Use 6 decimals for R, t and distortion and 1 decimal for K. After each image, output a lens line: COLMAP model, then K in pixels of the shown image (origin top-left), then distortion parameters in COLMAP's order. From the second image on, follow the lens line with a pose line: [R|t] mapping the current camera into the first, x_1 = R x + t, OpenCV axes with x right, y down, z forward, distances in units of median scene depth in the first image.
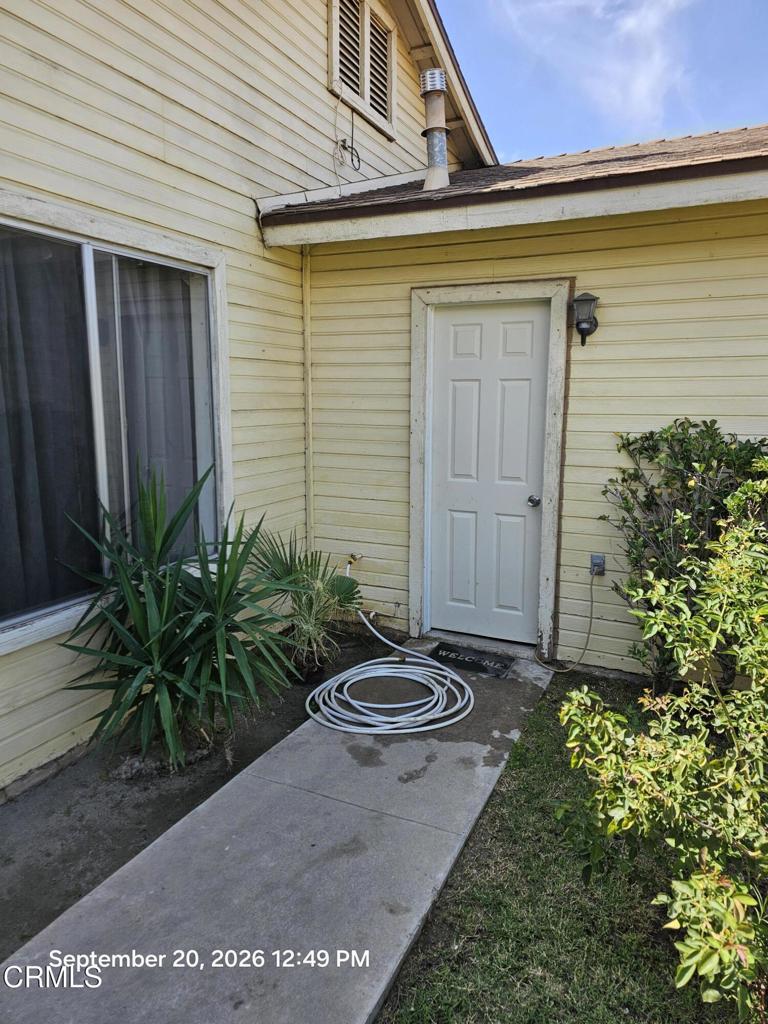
lens RADIAL K [[688.9, 0, 384.8], [0, 688.9, 510.3], [0, 0, 1]] dist [0.029537, -0.000283]
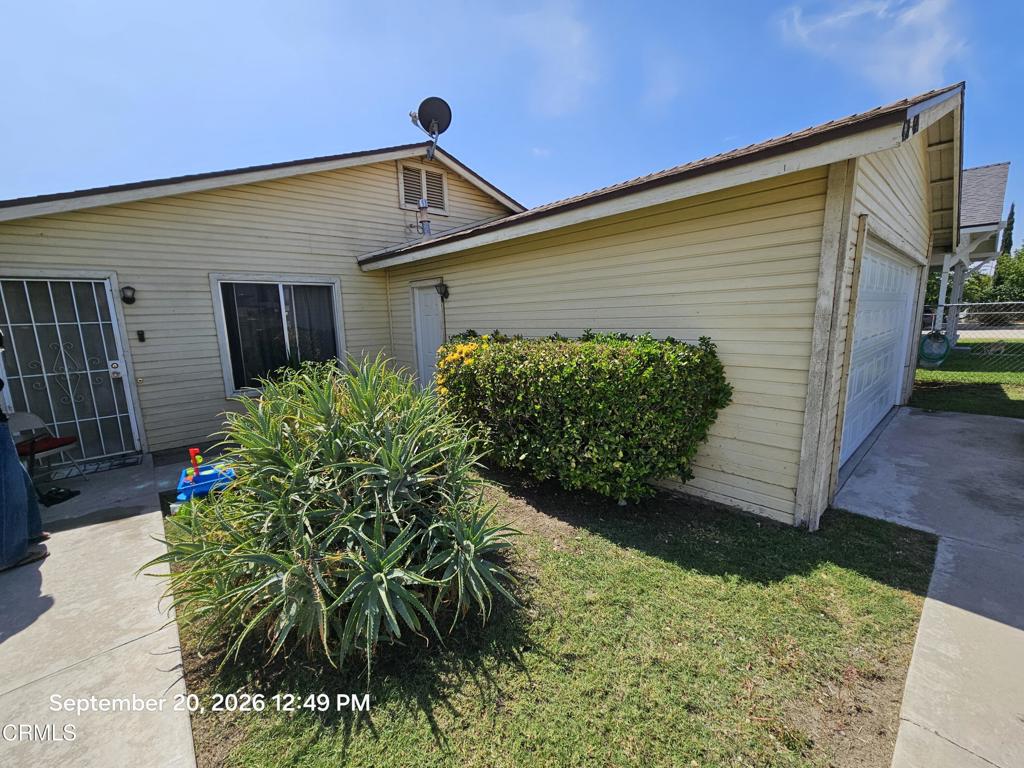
lens RADIAL K [[411.8, 0, 510.6], [0, 411.8, 387.0], [0, 0, 1]] dist [0.014028, -0.001506]
pose [[0.917539, 0.030045, -0.396509, 1.058516], [-0.026297, 0.999543, 0.014887, 0.054183], [0.396775, -0.003233, 0.917910, -0.323415]]
